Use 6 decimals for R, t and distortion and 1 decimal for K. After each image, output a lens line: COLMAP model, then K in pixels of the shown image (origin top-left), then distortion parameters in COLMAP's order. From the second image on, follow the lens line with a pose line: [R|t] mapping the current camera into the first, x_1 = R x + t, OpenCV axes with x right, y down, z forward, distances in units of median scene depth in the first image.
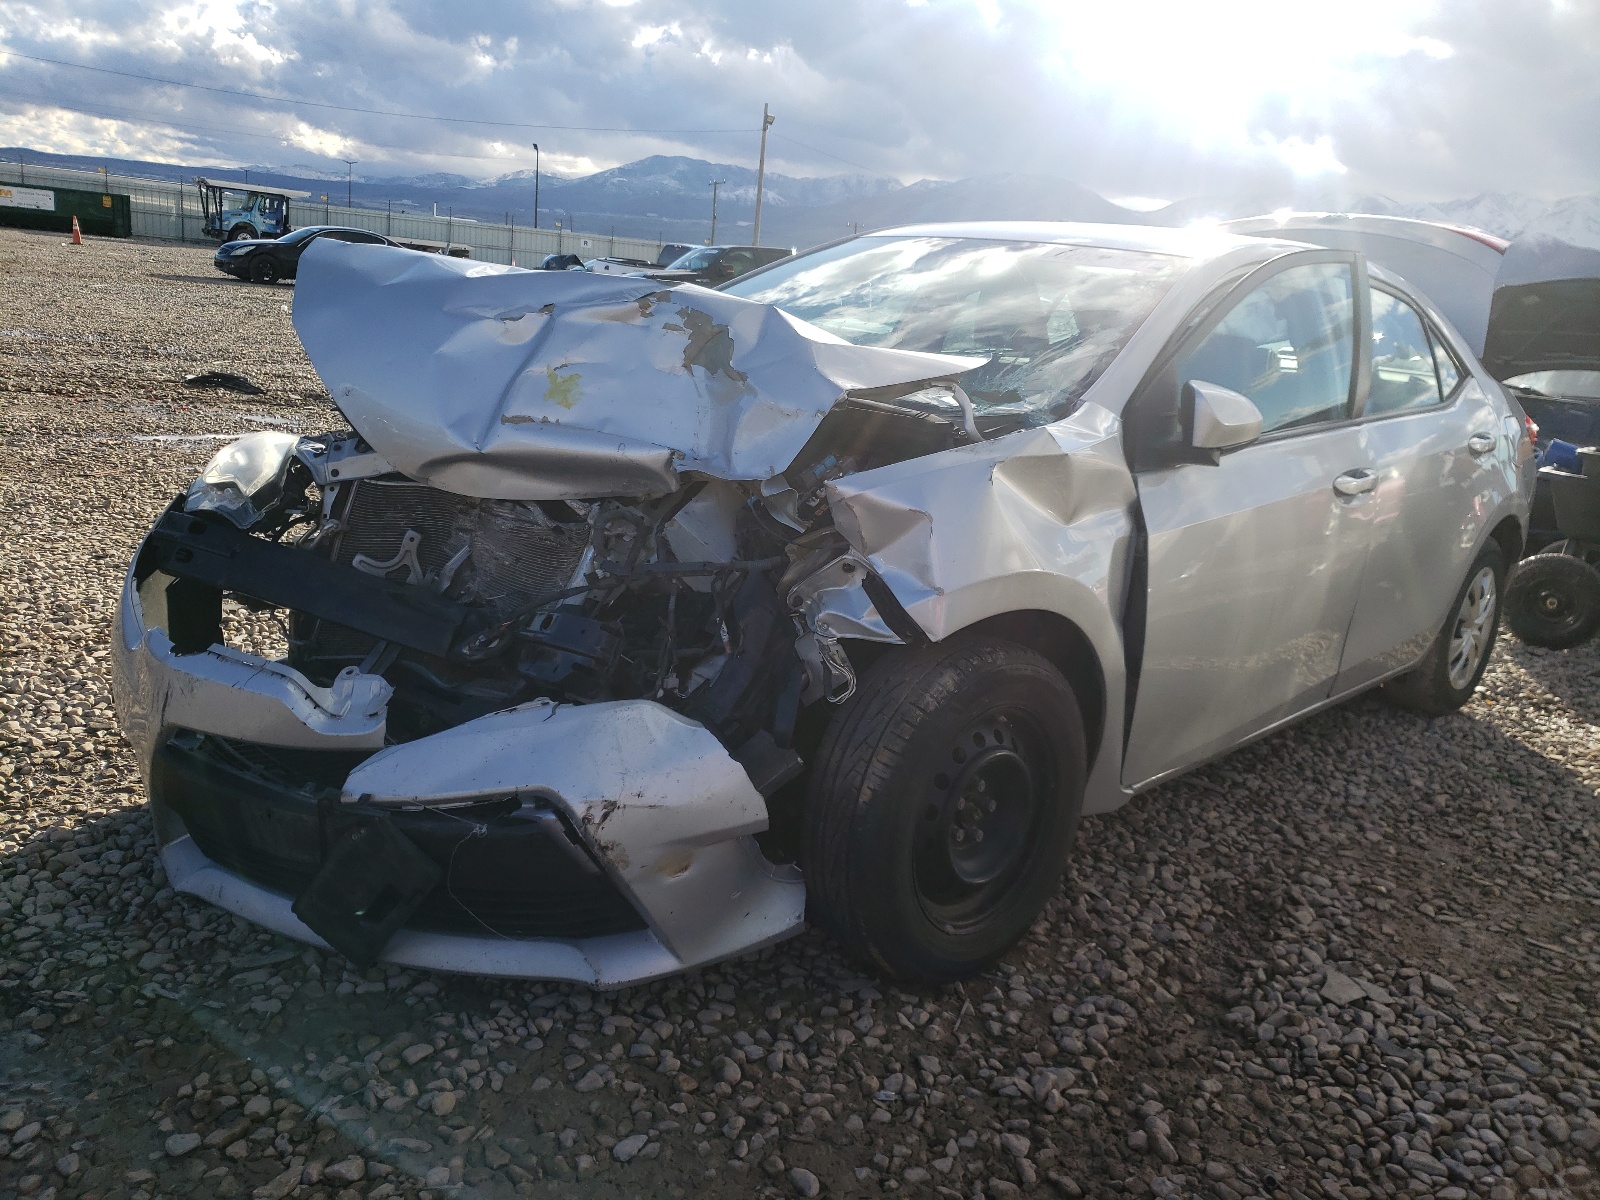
lens RADIAL K [[1183.5, 0, 800.0], [0, 1183.5, 600.0], [0, 0, 1]] dist [0.032150, -0.001787]
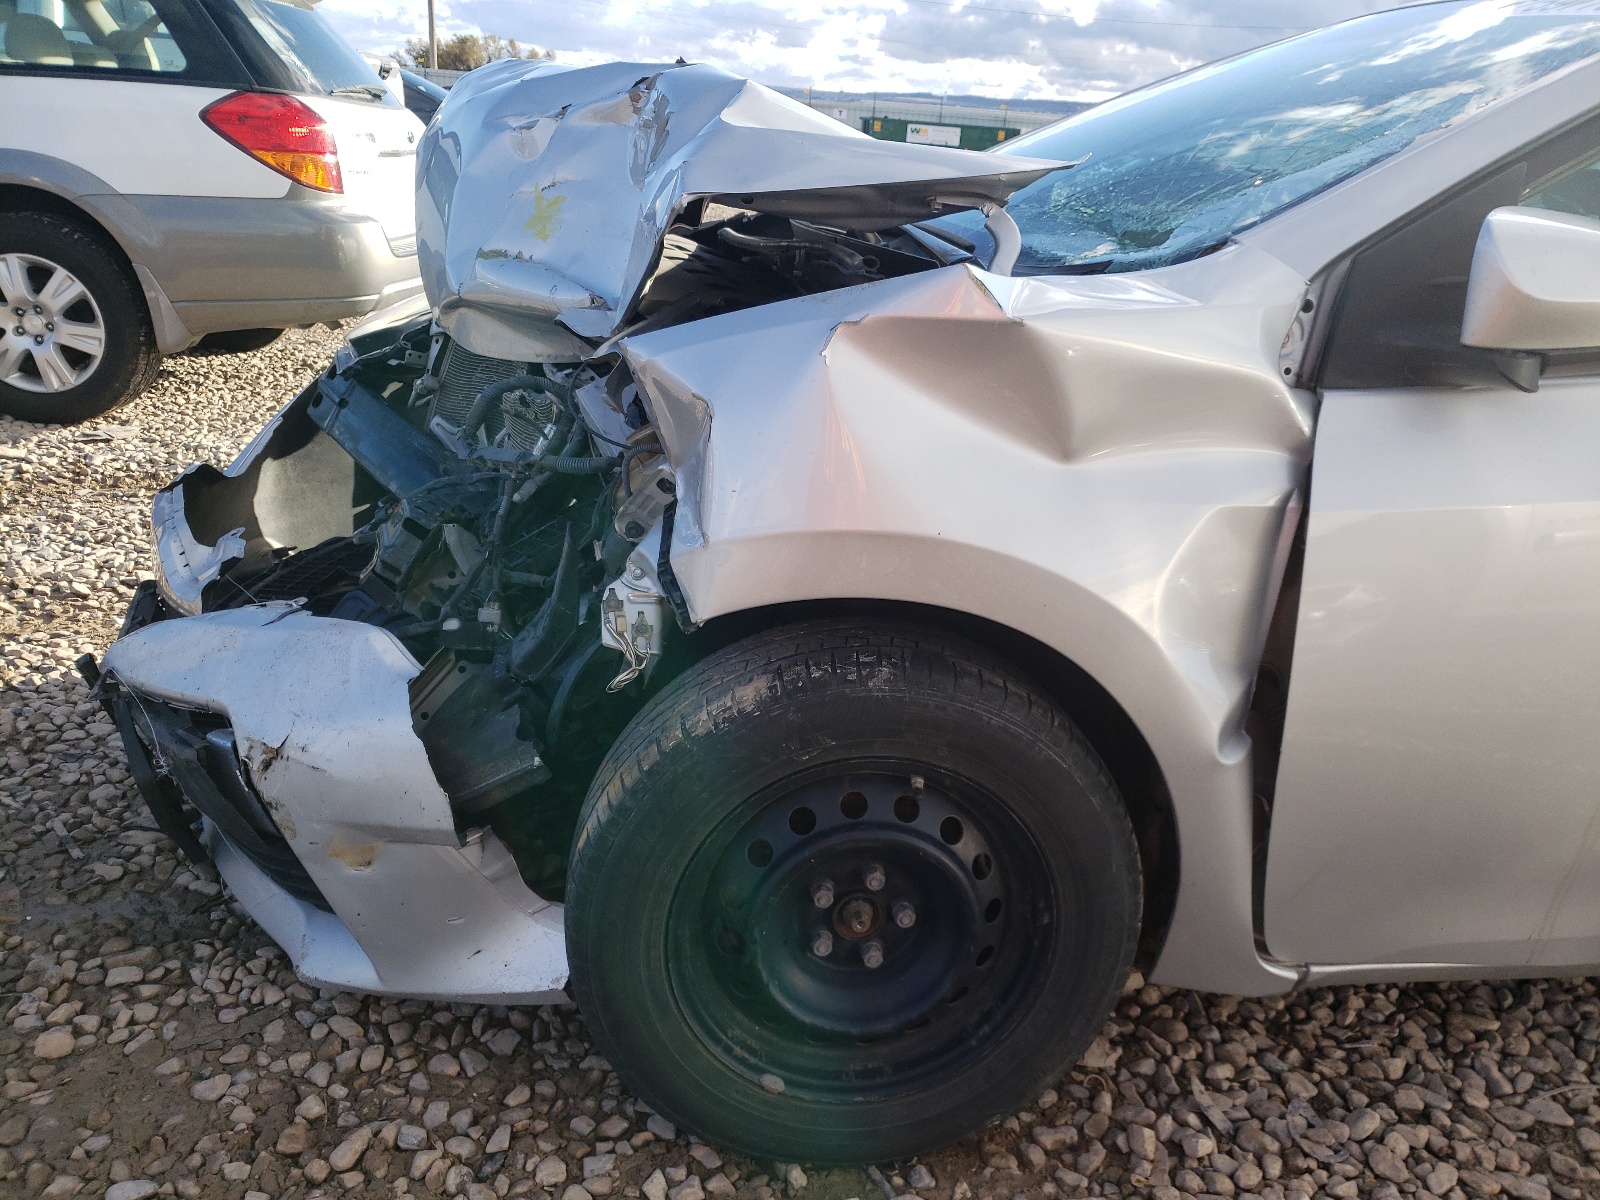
lens RADIAL K [[1183.5, 0, 800.0], [0, 1183.5, 600.0], [0, 0, 1]] dist [0.032150, -0.001787]
pose [[0.812612, 0.181116, -0.553948, 0.430795], [-0.146281, 0.983444, 0.106955, -0.041975], [0.564148, -0.005880, 0.825653, 0.482966]]
